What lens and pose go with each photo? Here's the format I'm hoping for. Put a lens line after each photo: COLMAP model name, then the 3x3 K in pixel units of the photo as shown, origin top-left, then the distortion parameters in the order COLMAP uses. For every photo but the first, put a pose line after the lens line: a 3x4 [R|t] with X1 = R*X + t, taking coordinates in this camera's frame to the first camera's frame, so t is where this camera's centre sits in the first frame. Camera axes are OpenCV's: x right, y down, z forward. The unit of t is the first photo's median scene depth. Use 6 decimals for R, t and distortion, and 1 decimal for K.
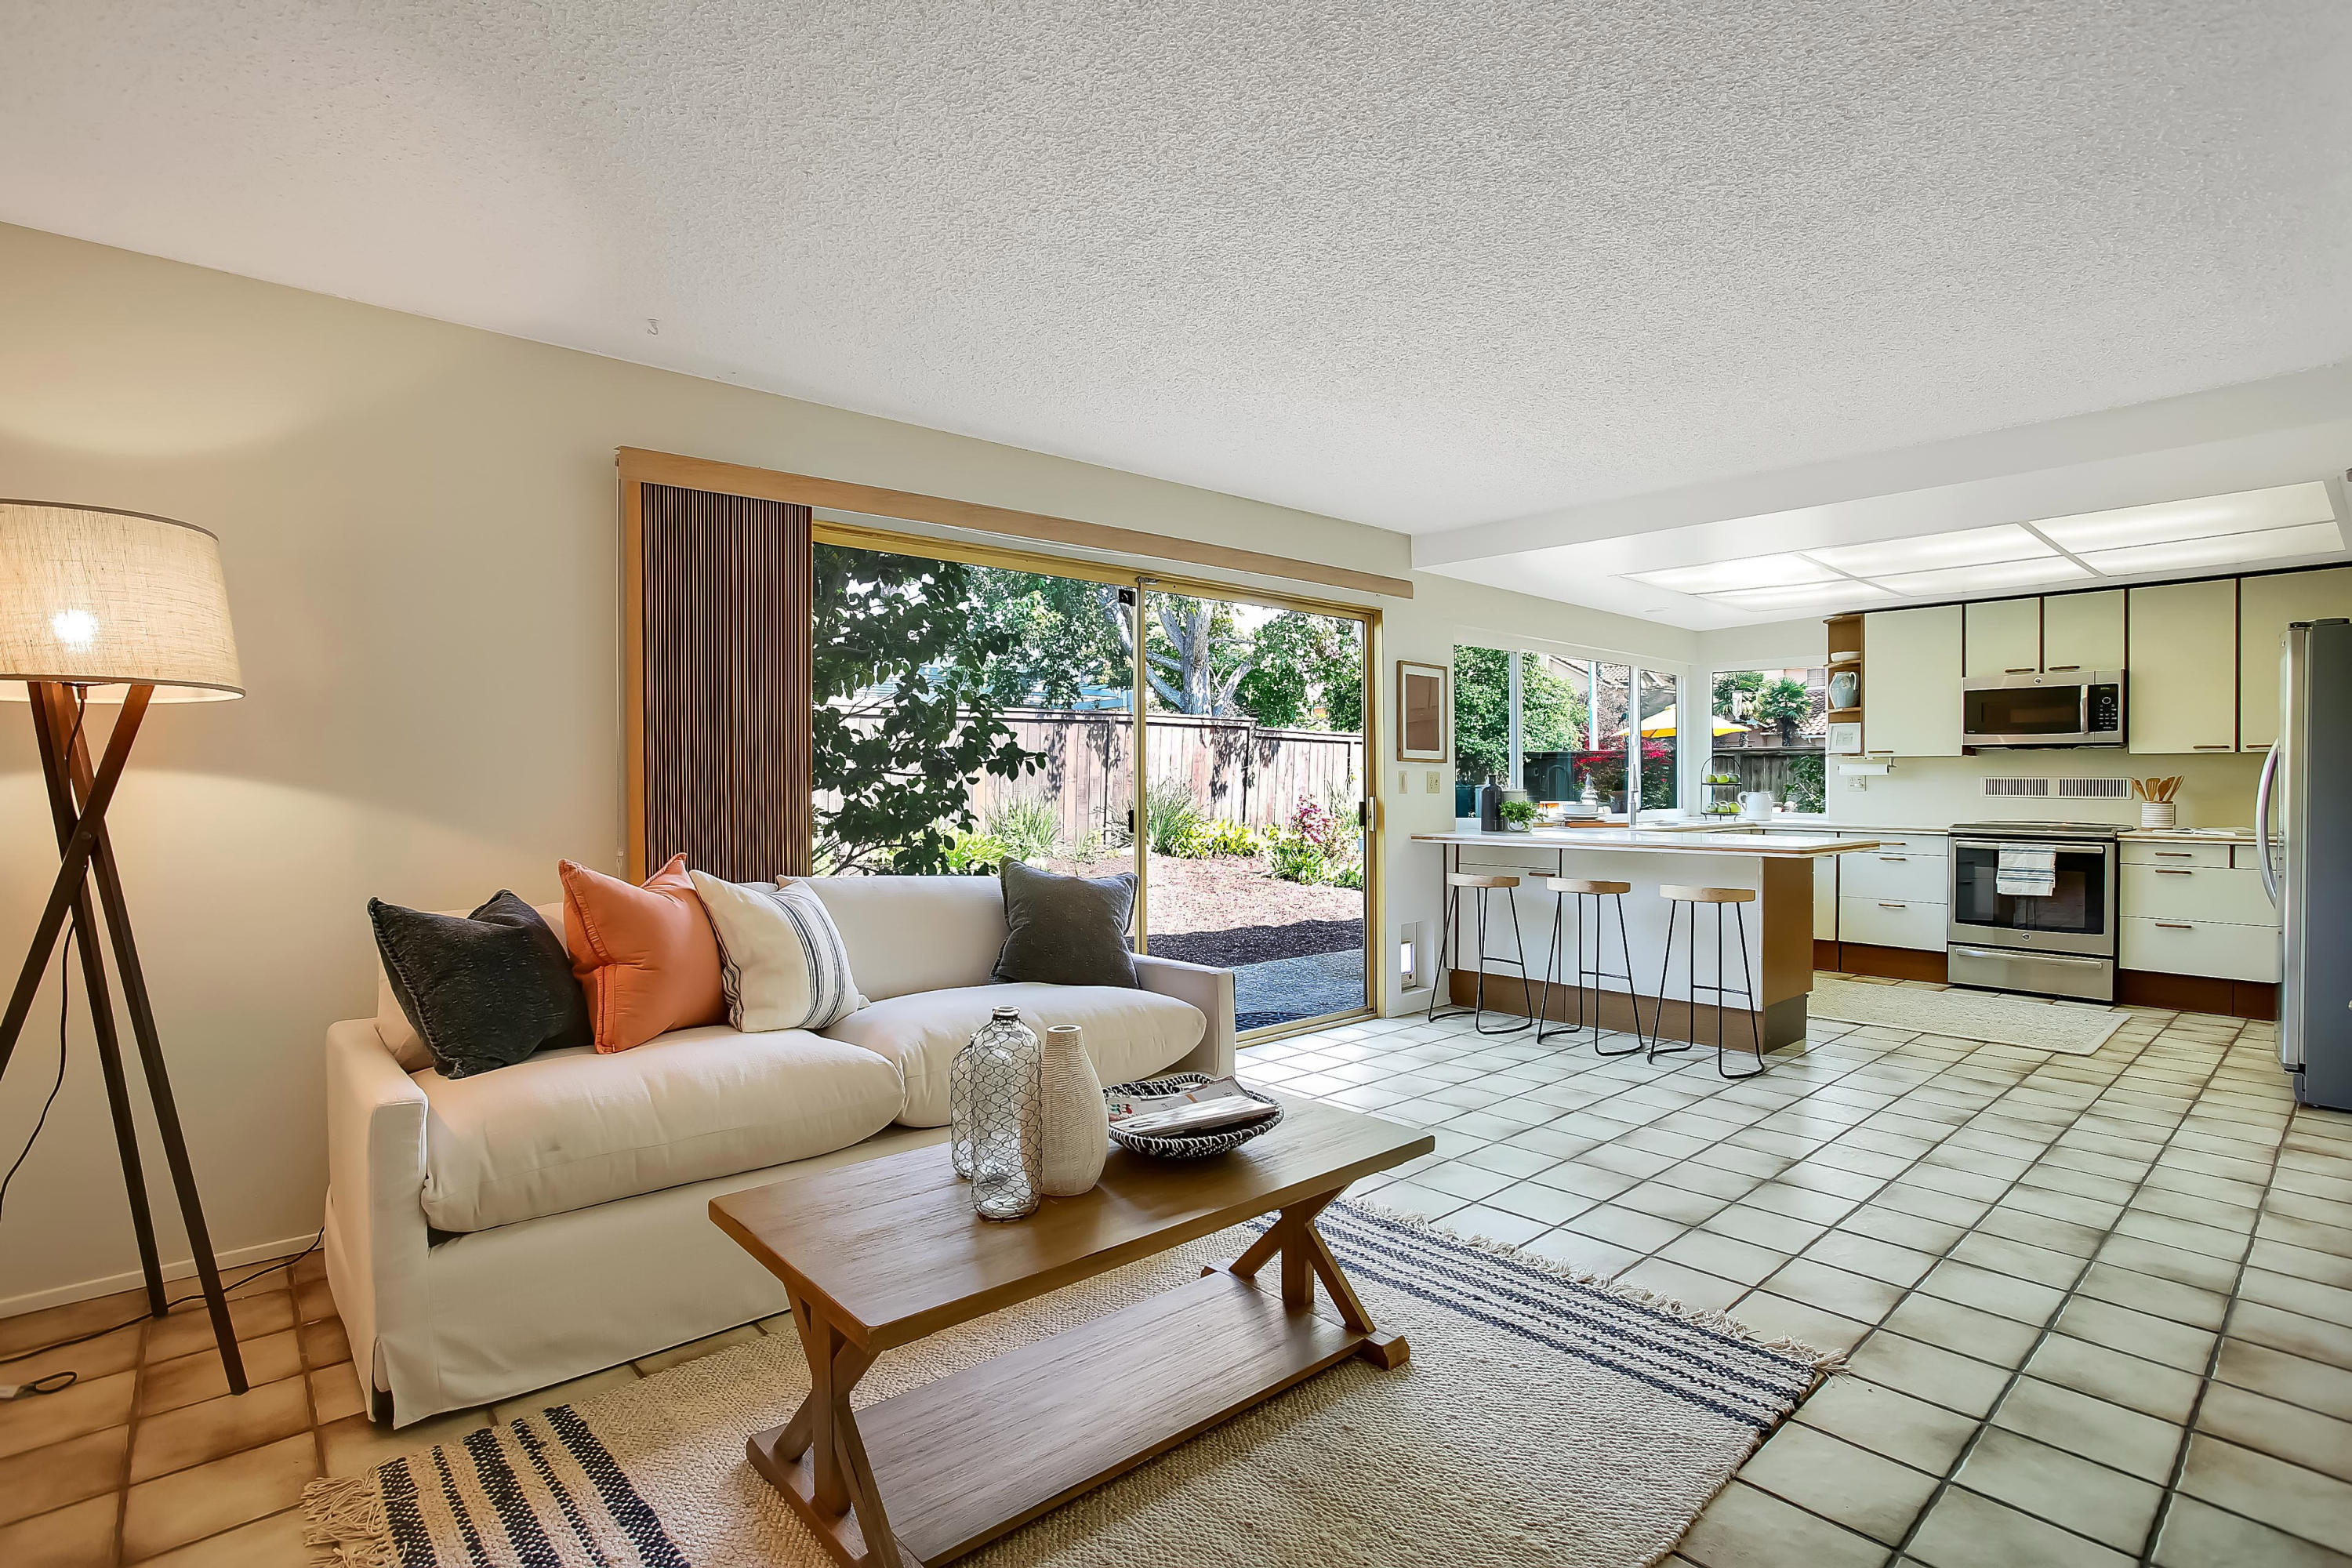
lens RADIAL K [[1128.5, 0, 1167.2], [0, 1128.5, 783.9], [0, 0, 1]] dist [-0.041796, 0.008560]
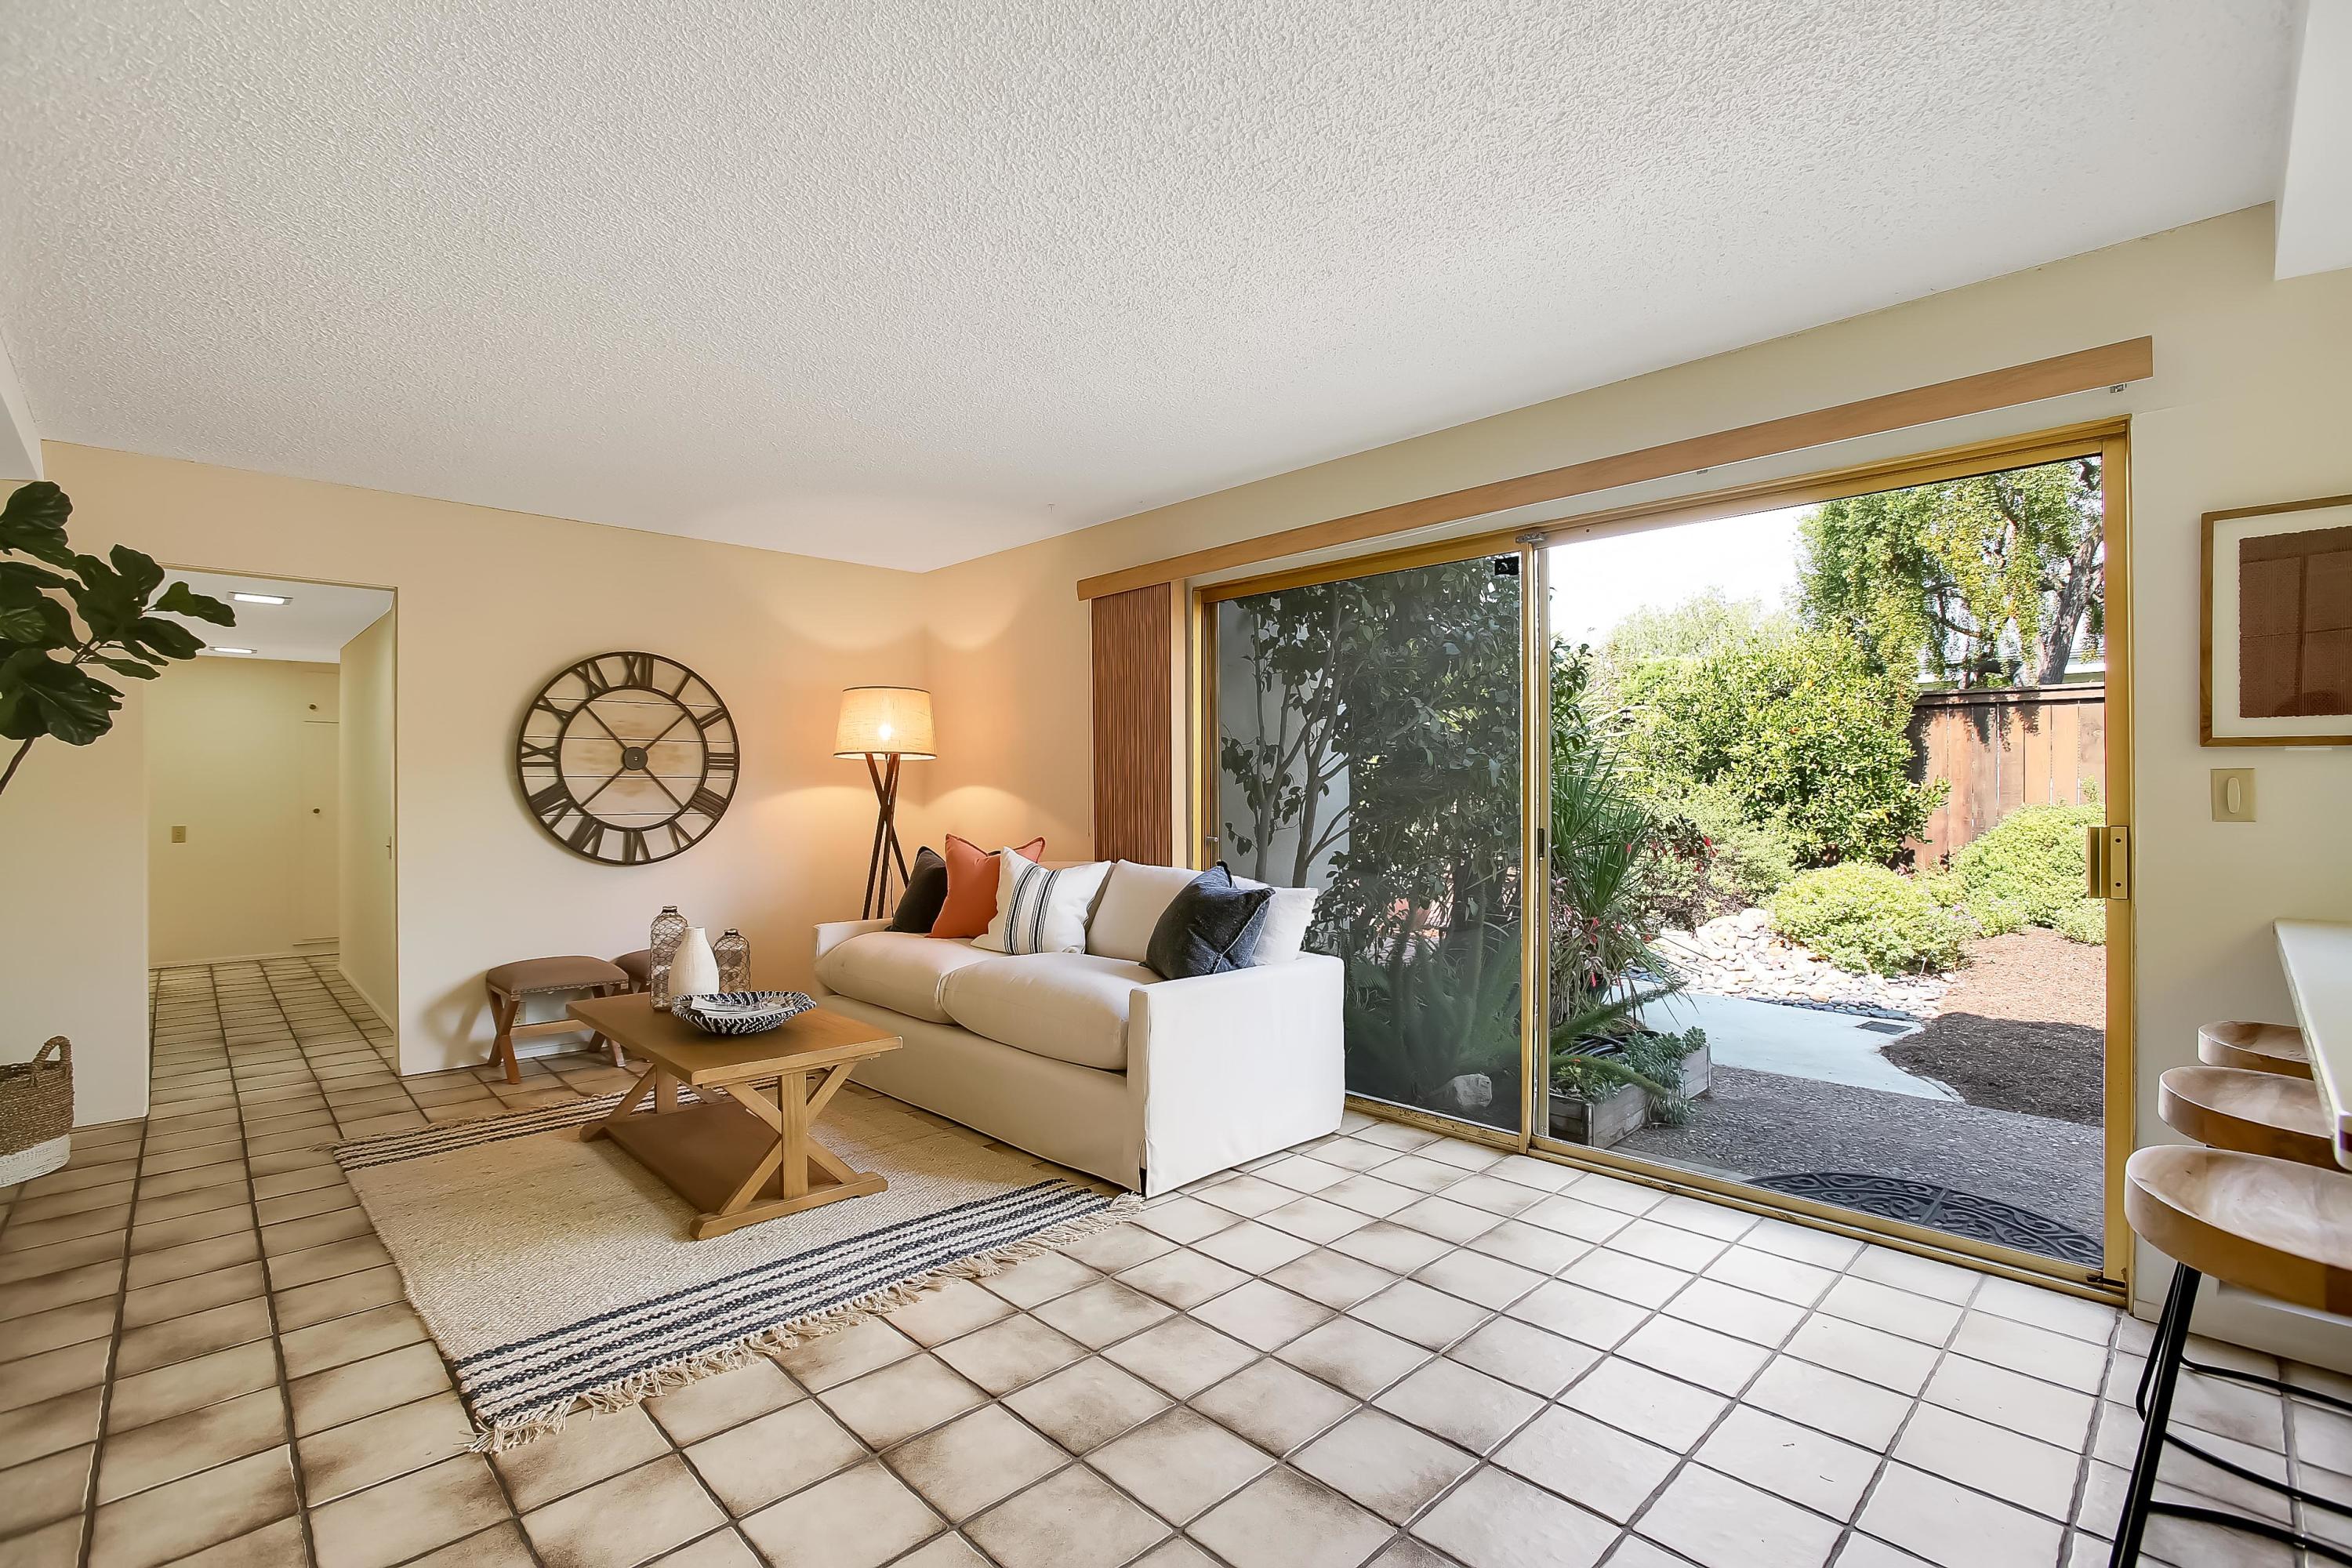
lens RADIAL K [[1053.1, 0, 1195.7], [0, 1053.1, 791.9], [0, 0, 1]] dist [-0.044120, 0.007356]
pose [[0.057989, 0.001147, -0.998317, 0.546928], [-0.003036, 0.999995, 0.000973, -0.002531], [0.998313, 0.002974, 0.057992, 0.569756]]
